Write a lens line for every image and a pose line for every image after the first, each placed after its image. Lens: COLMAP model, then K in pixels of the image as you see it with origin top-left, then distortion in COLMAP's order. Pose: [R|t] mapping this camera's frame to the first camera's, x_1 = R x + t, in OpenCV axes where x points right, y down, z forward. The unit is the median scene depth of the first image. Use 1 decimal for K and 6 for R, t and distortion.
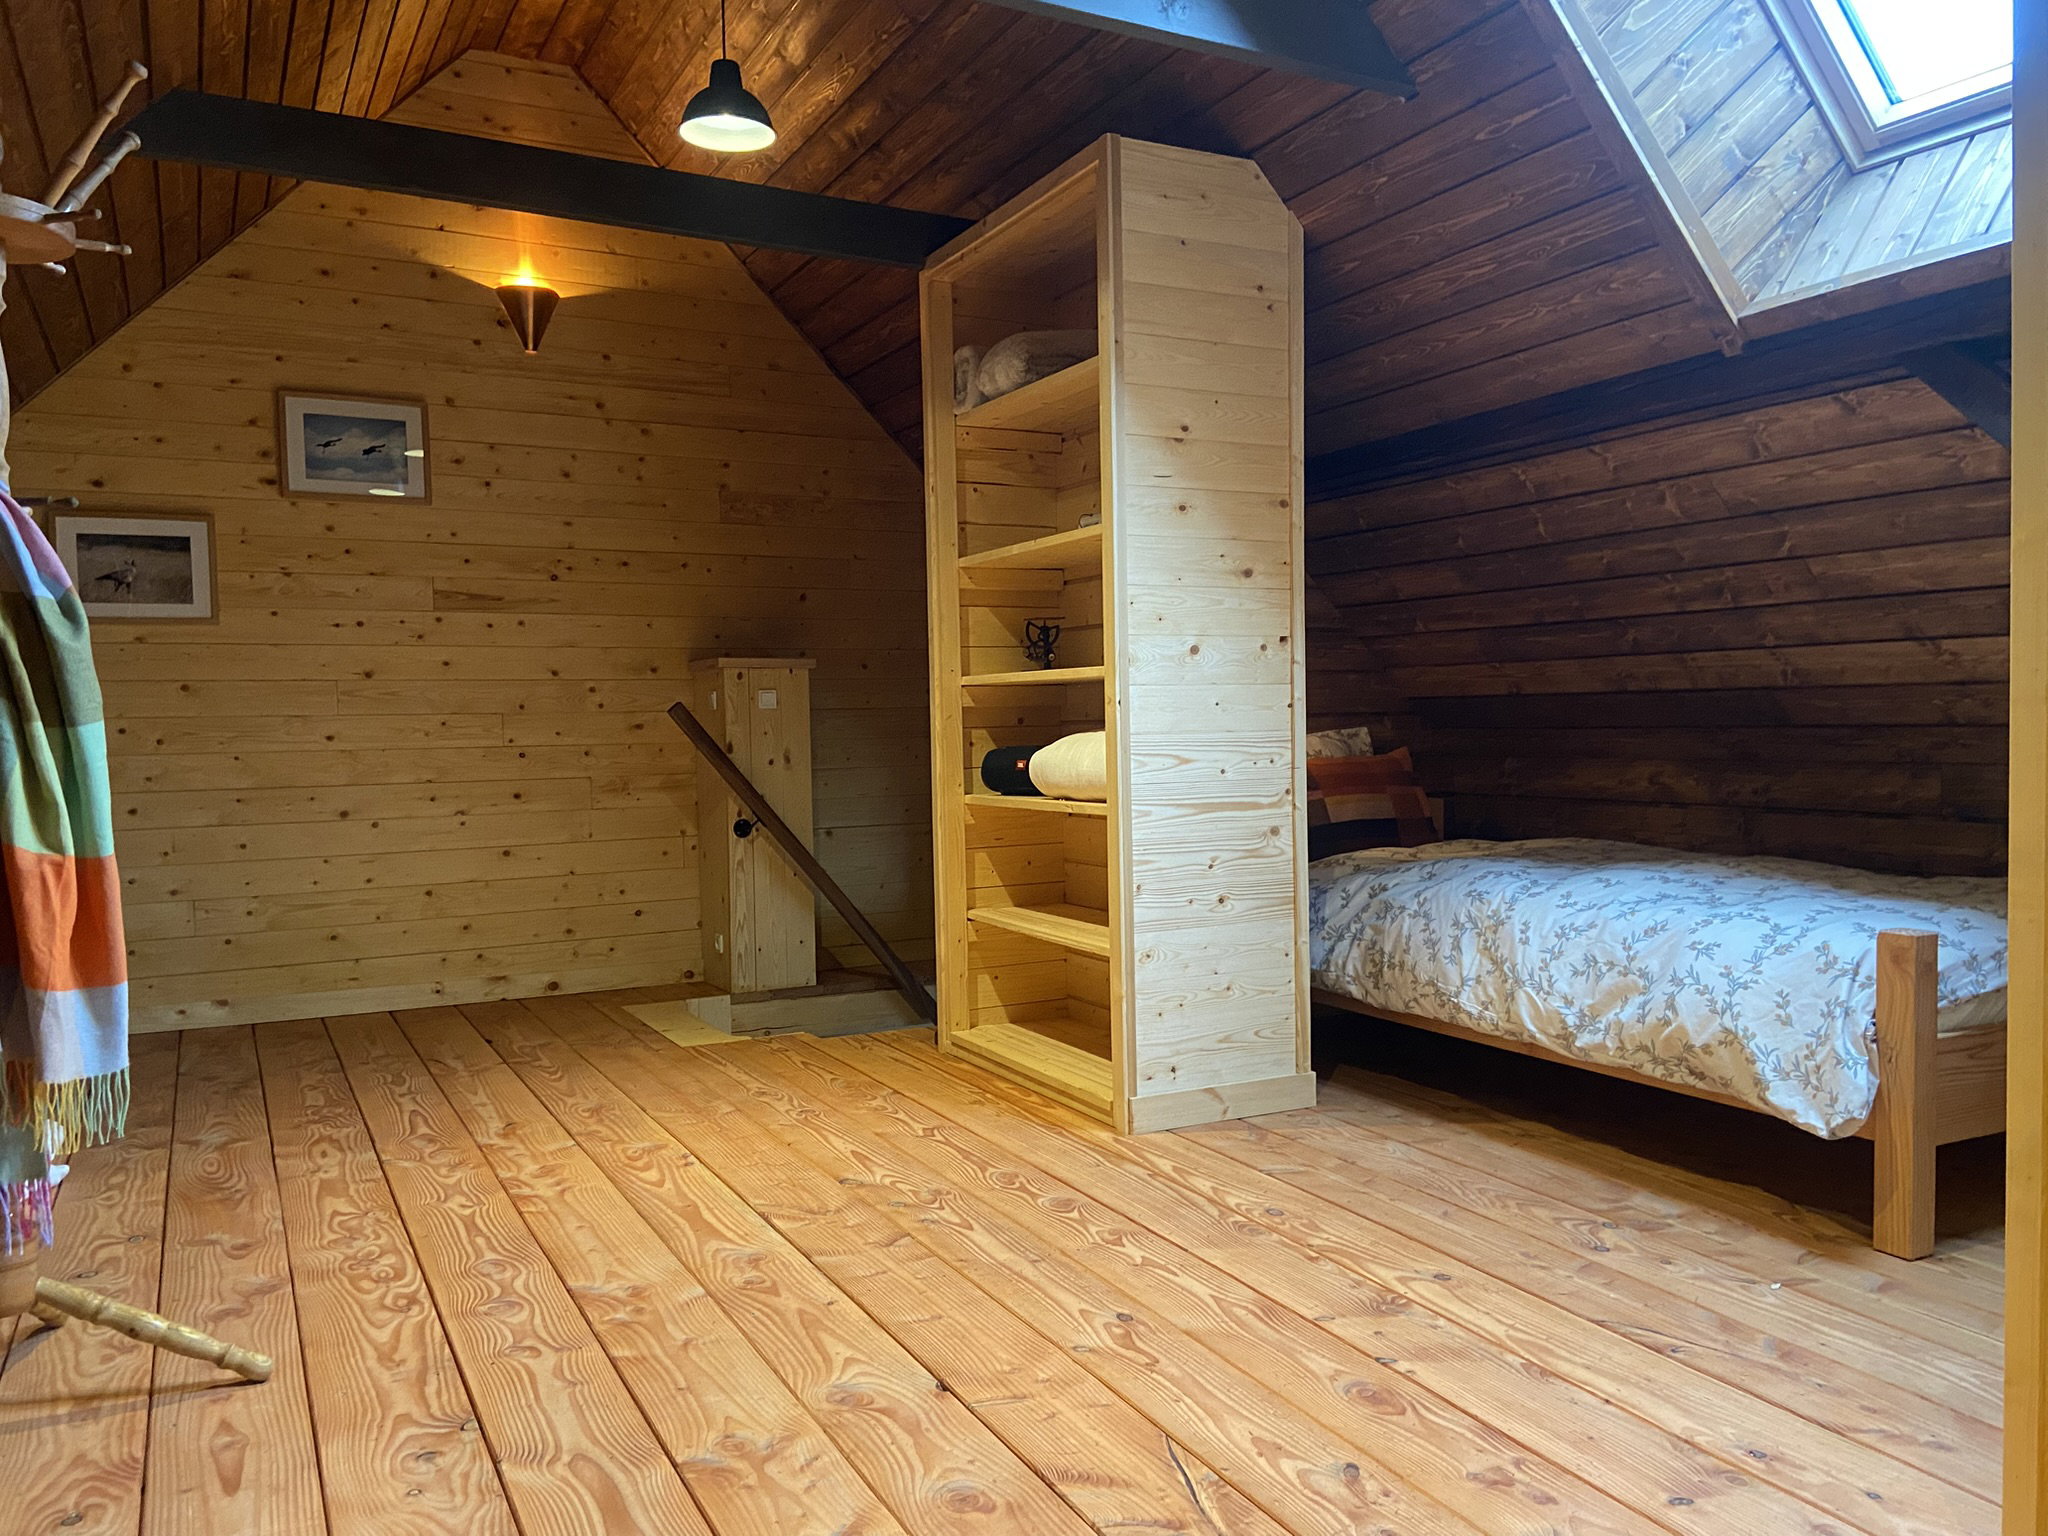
lens RADIAL K [[1535.6, 0, 1024.4], [0, 1535.6, 770.9], [0, 0, 1]] dist [-0.004058, -0.002493]
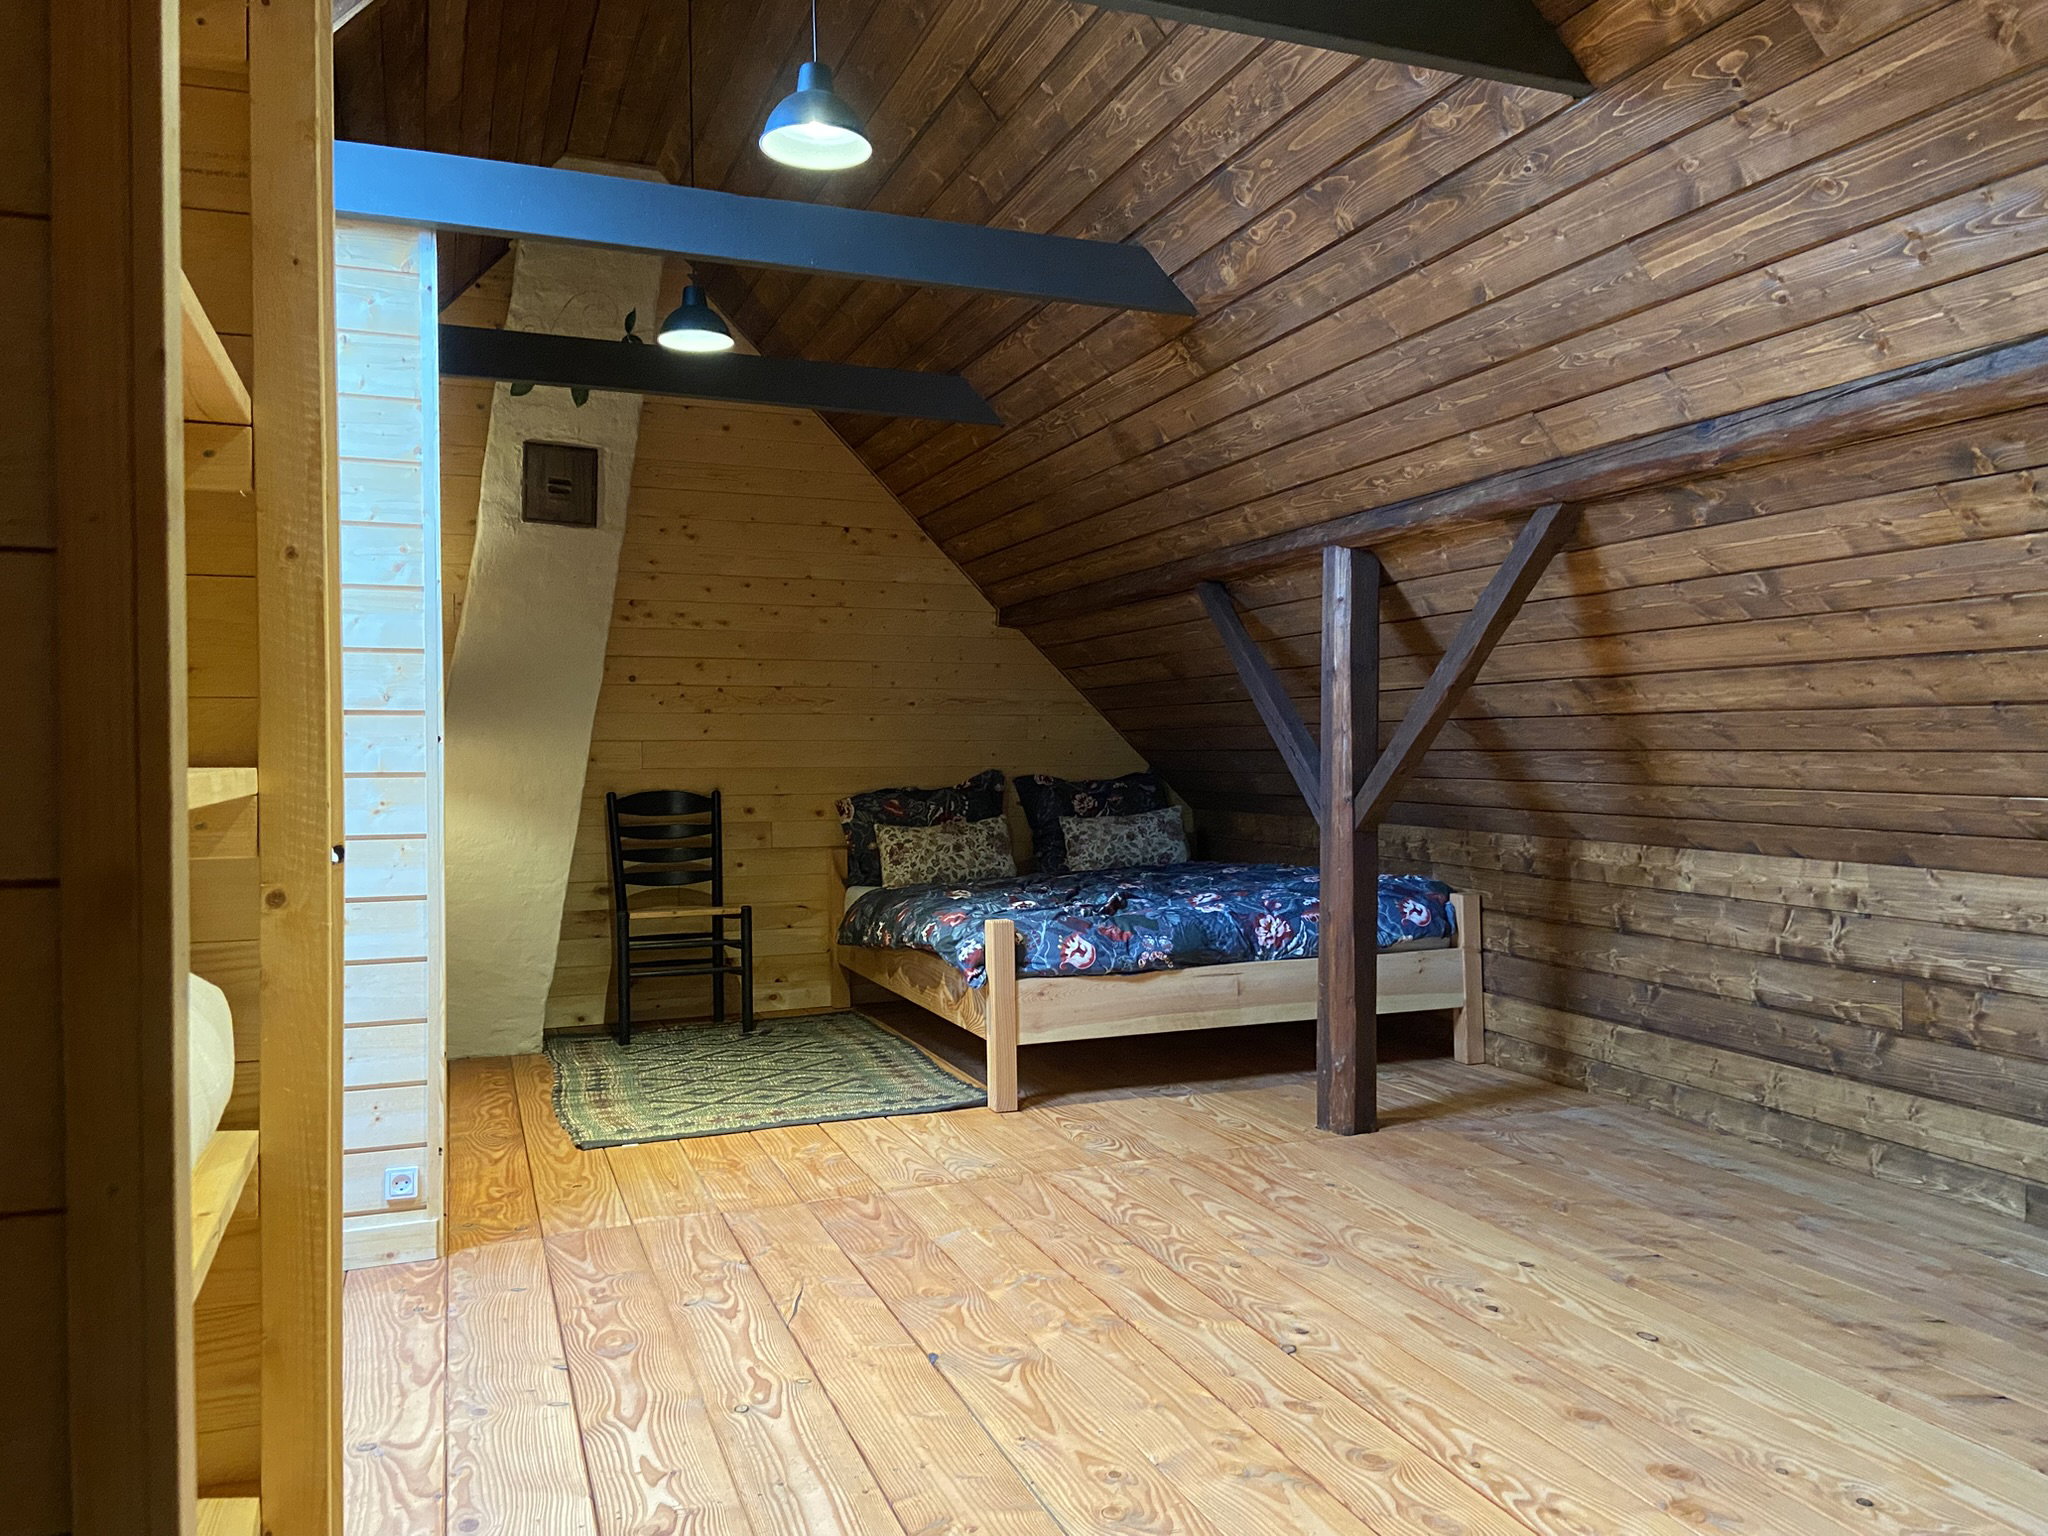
lens RADIAL K [[1535.6, 0, 1025.5], [0, 1535.6, 765.0], [0, 0, 1]] dist [-0.004058, -0.002493]
pose [[-0.992295, 0.015644, 0.122908, -0.257571], [0.021549, 0.998669, 0.046864, -0.123823], [-0.122012, 0.049151, -0.991311, 1.966432]]
